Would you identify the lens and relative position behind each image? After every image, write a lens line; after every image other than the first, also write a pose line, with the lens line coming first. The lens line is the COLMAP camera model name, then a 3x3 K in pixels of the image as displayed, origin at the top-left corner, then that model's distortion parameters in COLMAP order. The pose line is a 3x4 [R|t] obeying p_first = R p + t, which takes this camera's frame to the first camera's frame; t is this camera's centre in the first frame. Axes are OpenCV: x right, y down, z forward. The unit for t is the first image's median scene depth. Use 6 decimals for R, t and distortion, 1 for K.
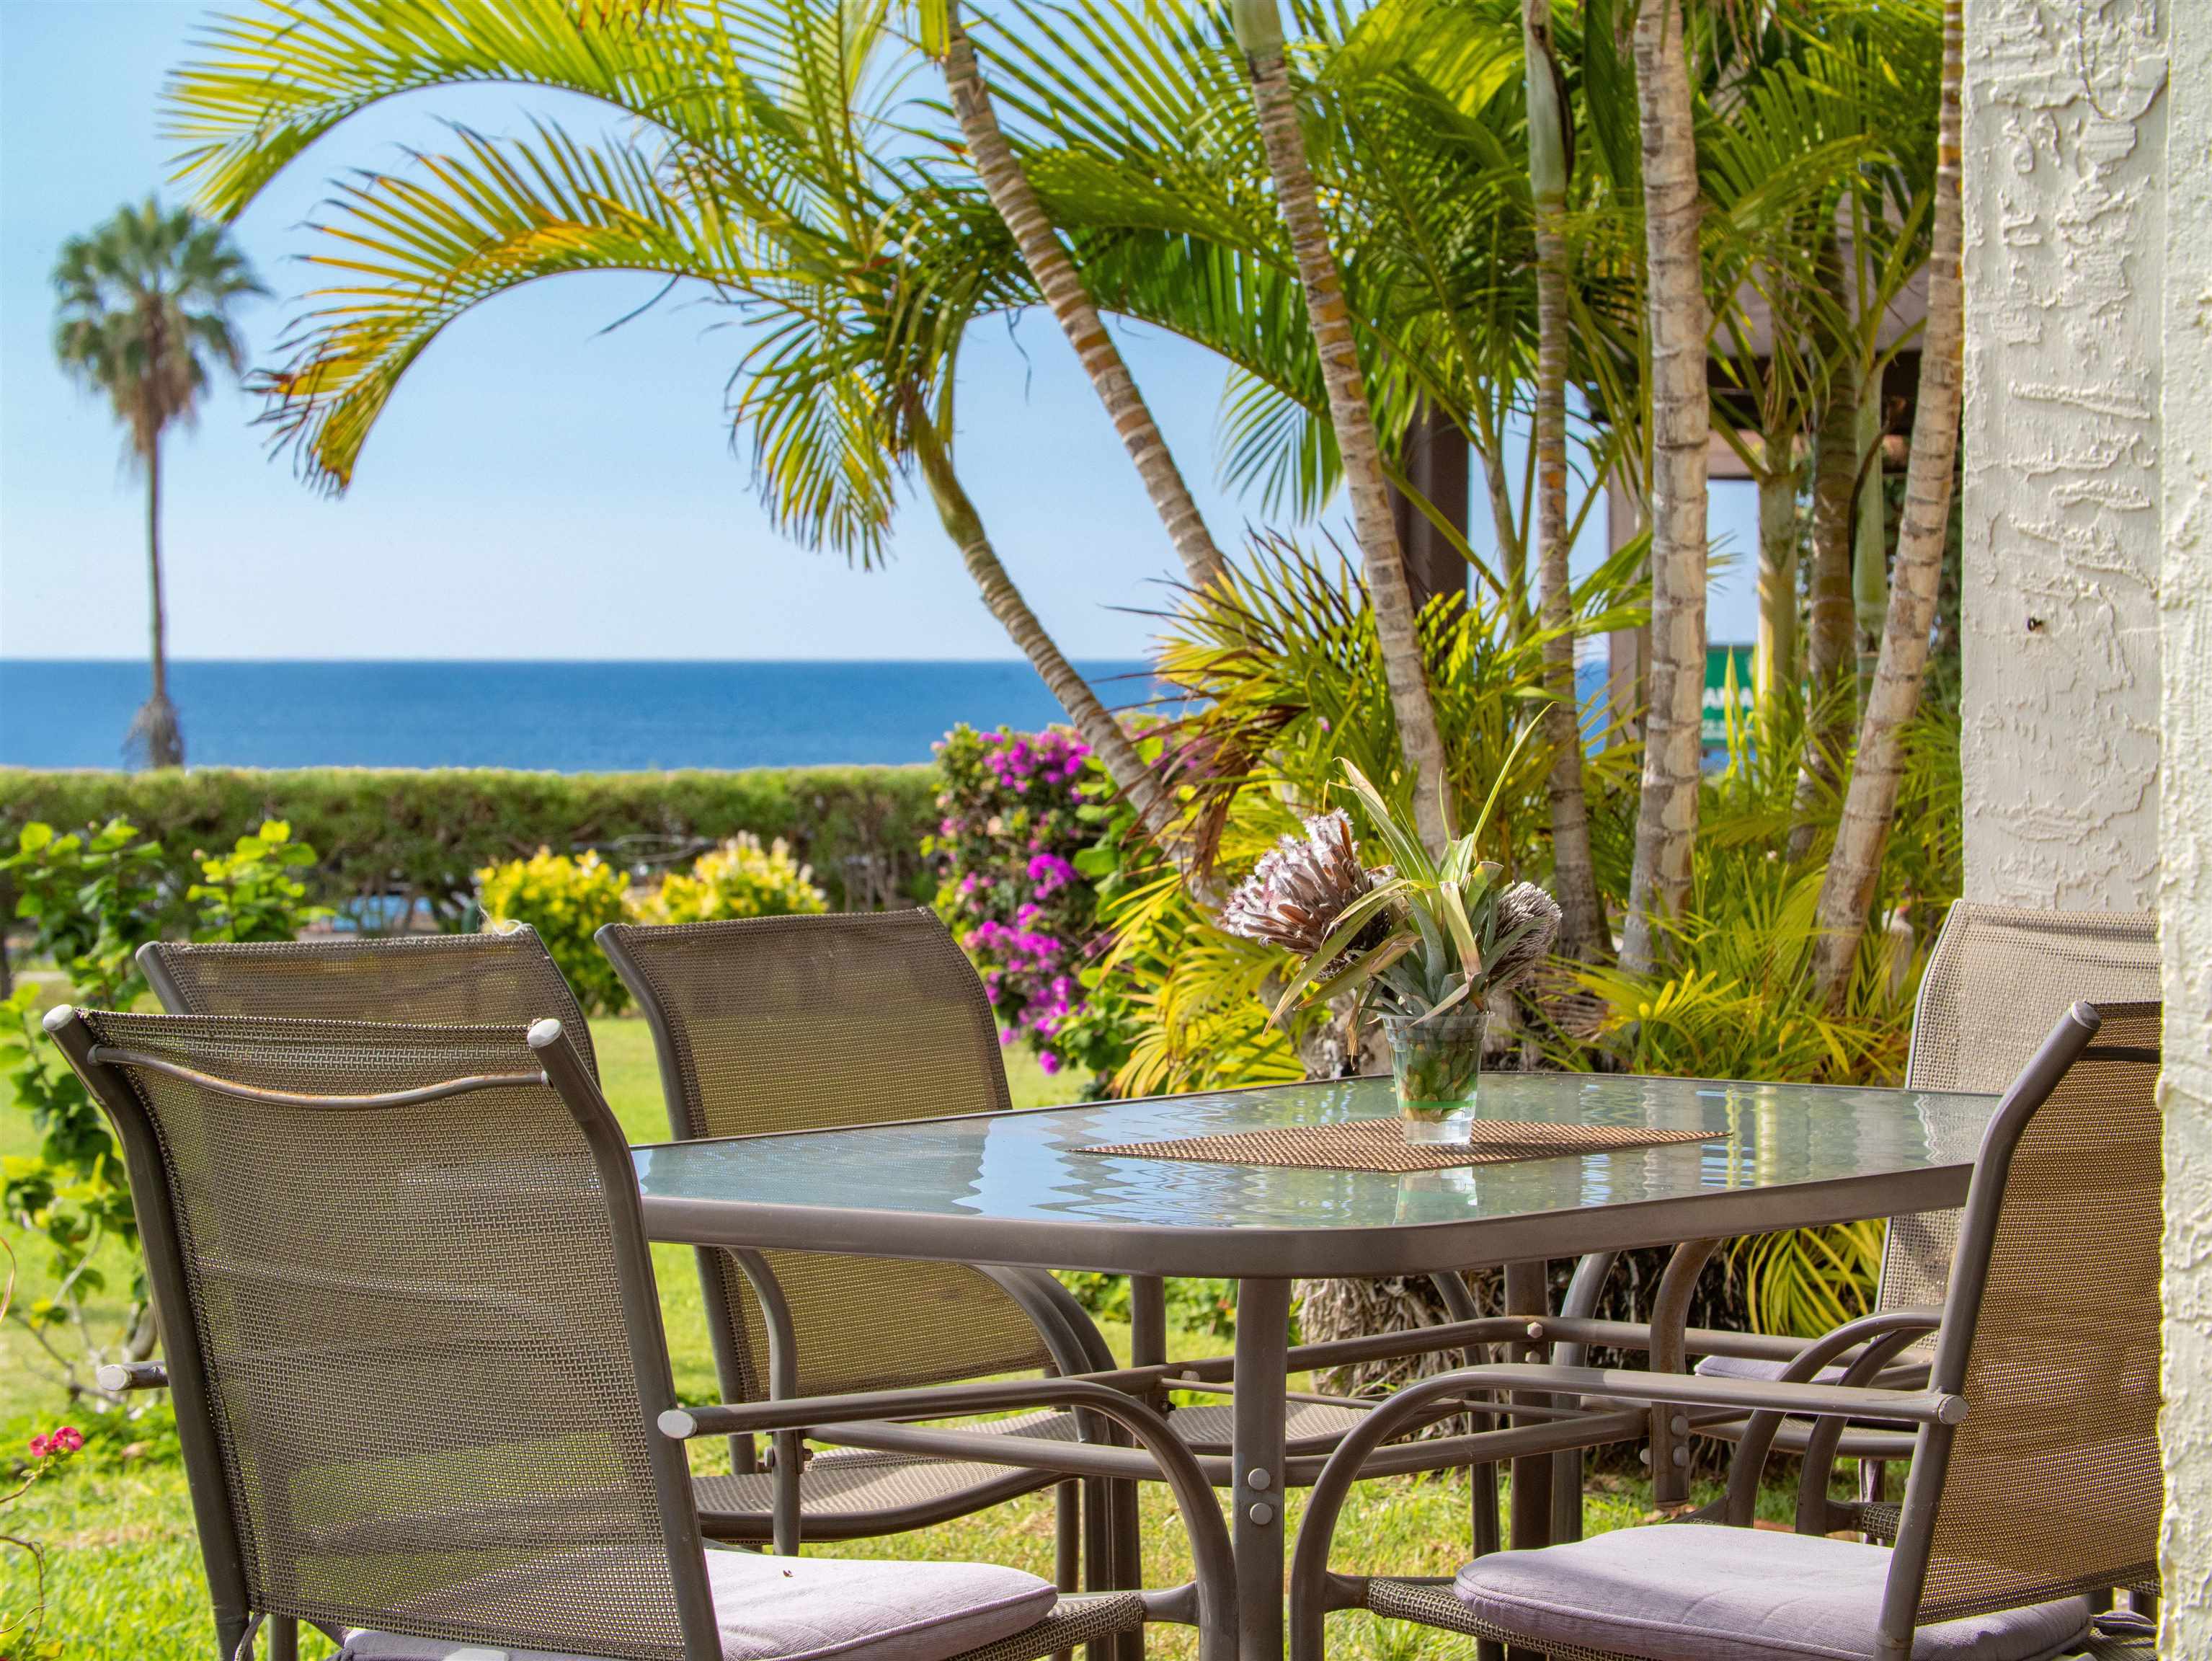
lens RADIAL K [[7248.7, 0, 1107.9], [0, 7248.7, 825.5], [0, 0, 1]] dist [0.205240, 0.000000]
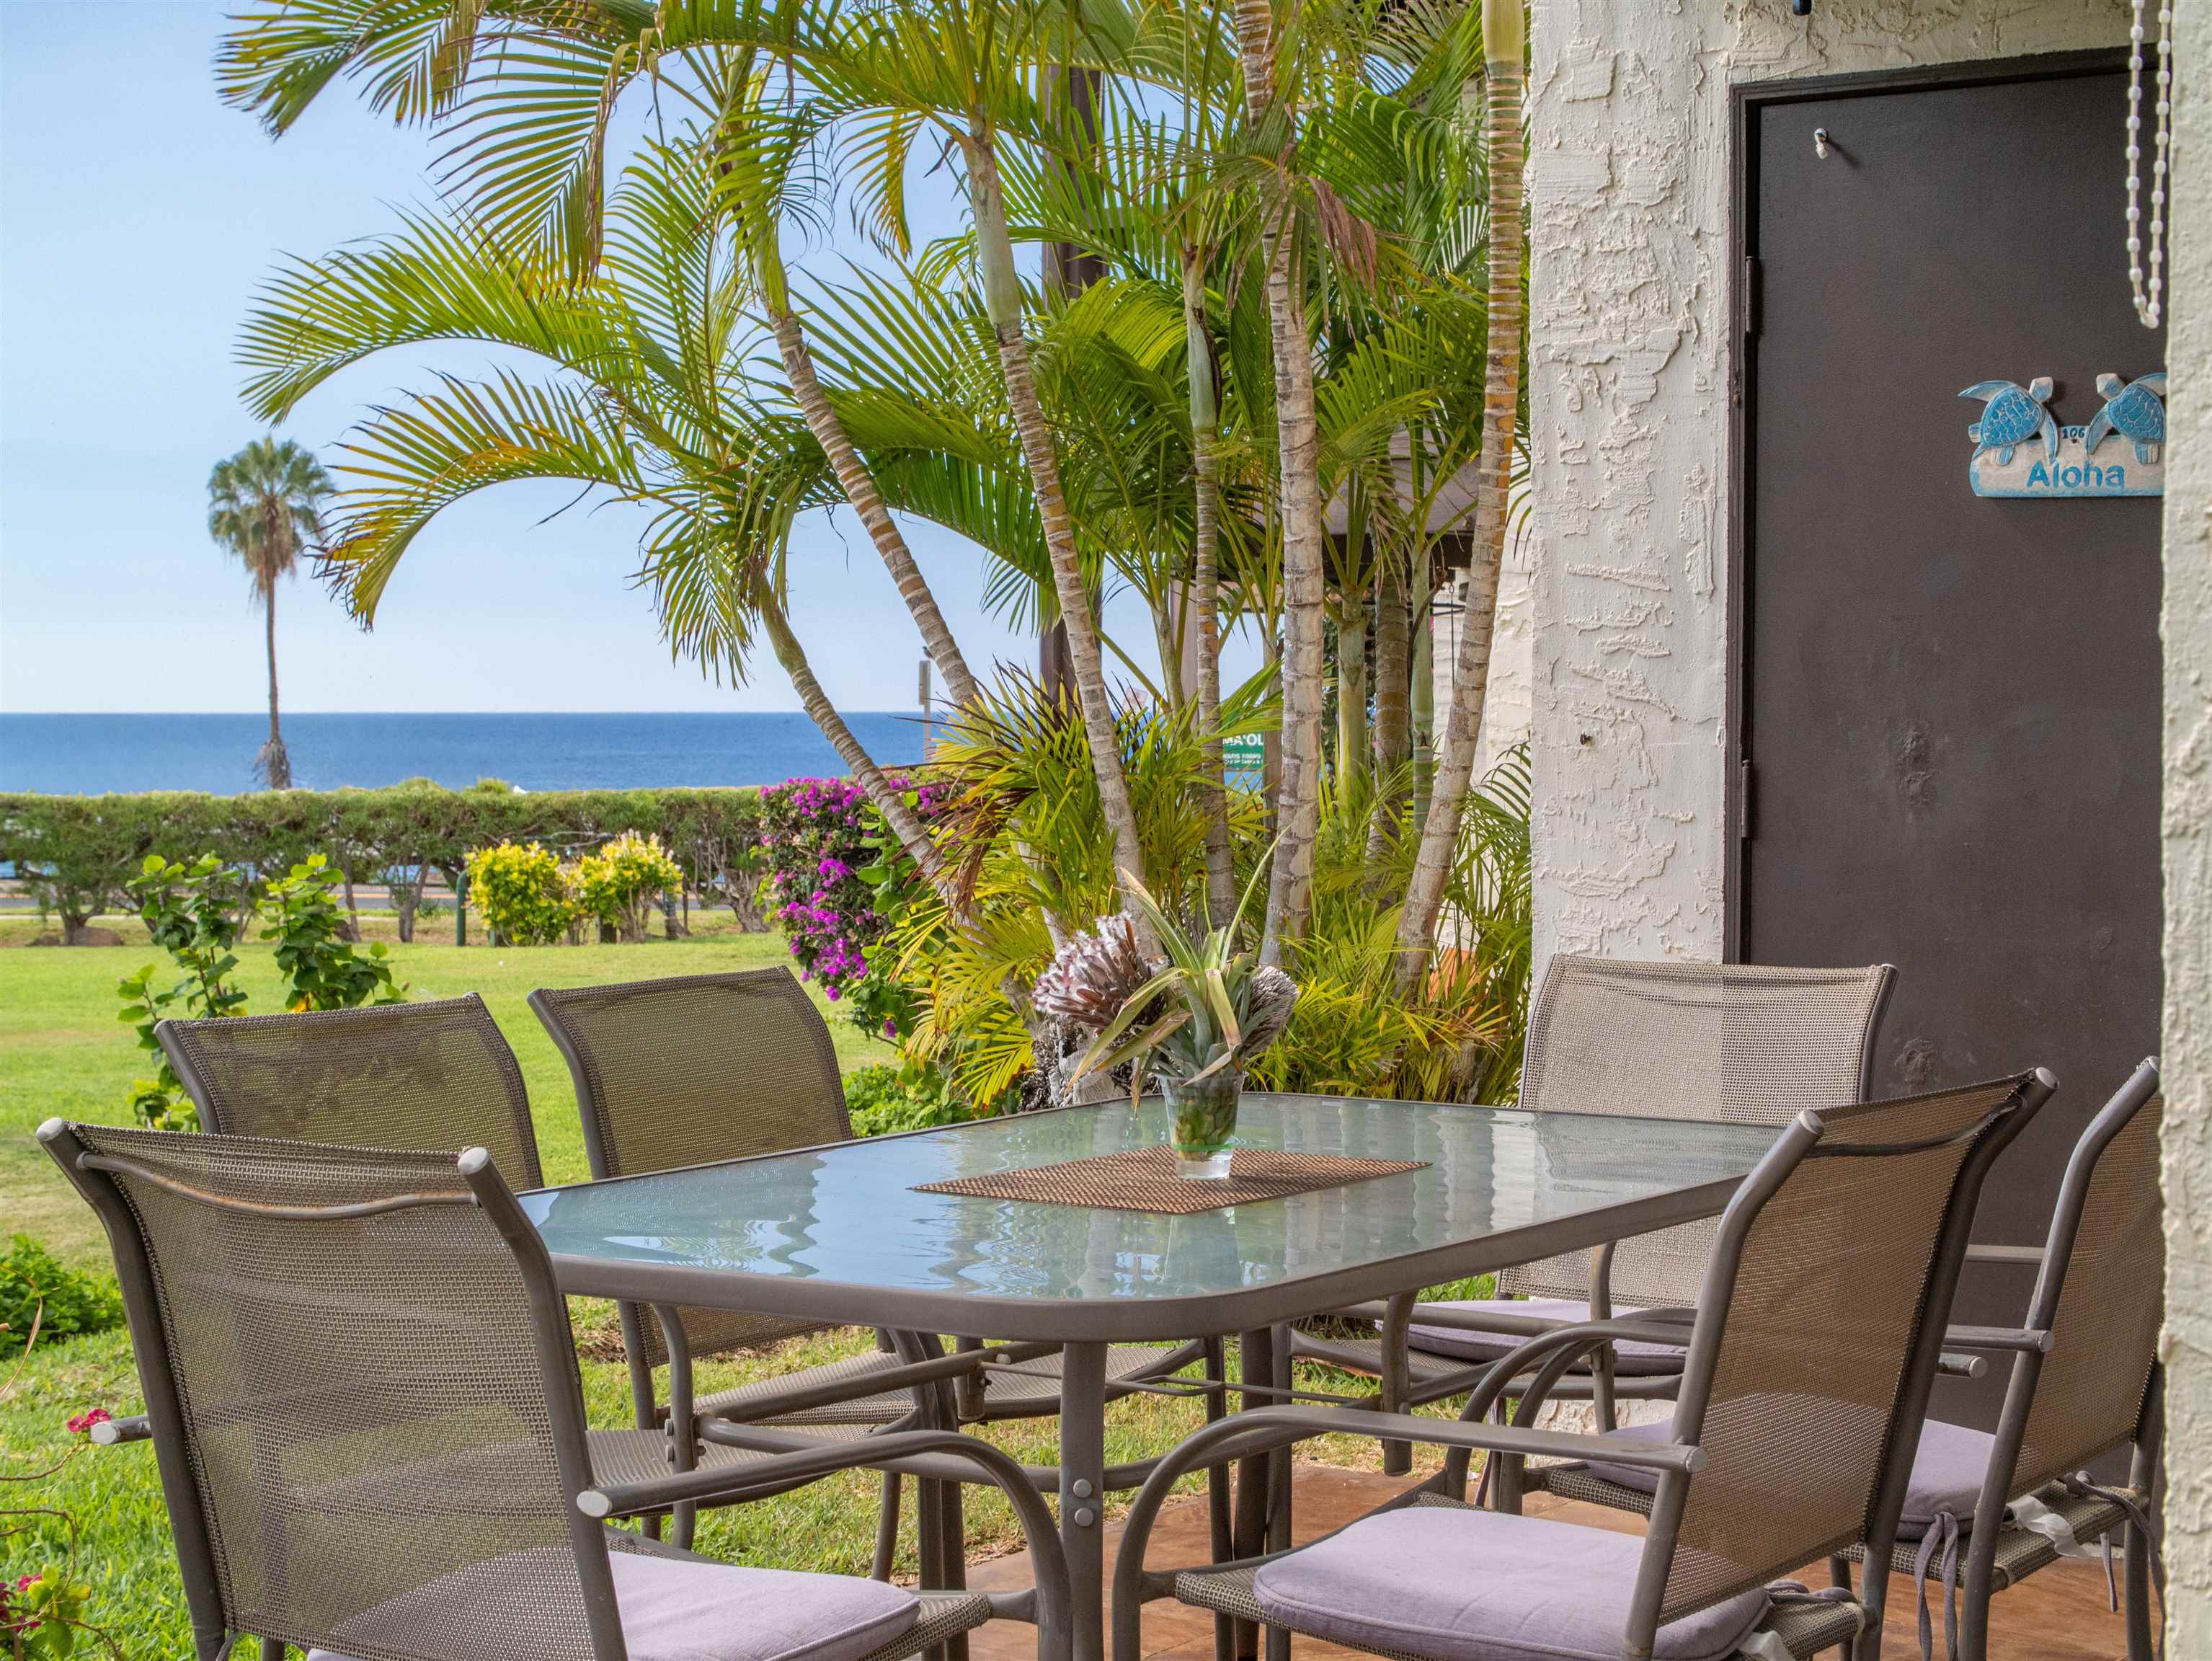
lens RADIAL K [[4172.9, 0, 1095.4], [0, 4172.9, 831.5], [0, 0, 1]] dist [0.000299, 0.000000]
pose [[0.998109, -0.003233, 0.061392, -0.011400], [0.002773, 0.999967, 0.007584, -0.014207], [-0.061414, -0.007399, 0.998085, 0.188983]]
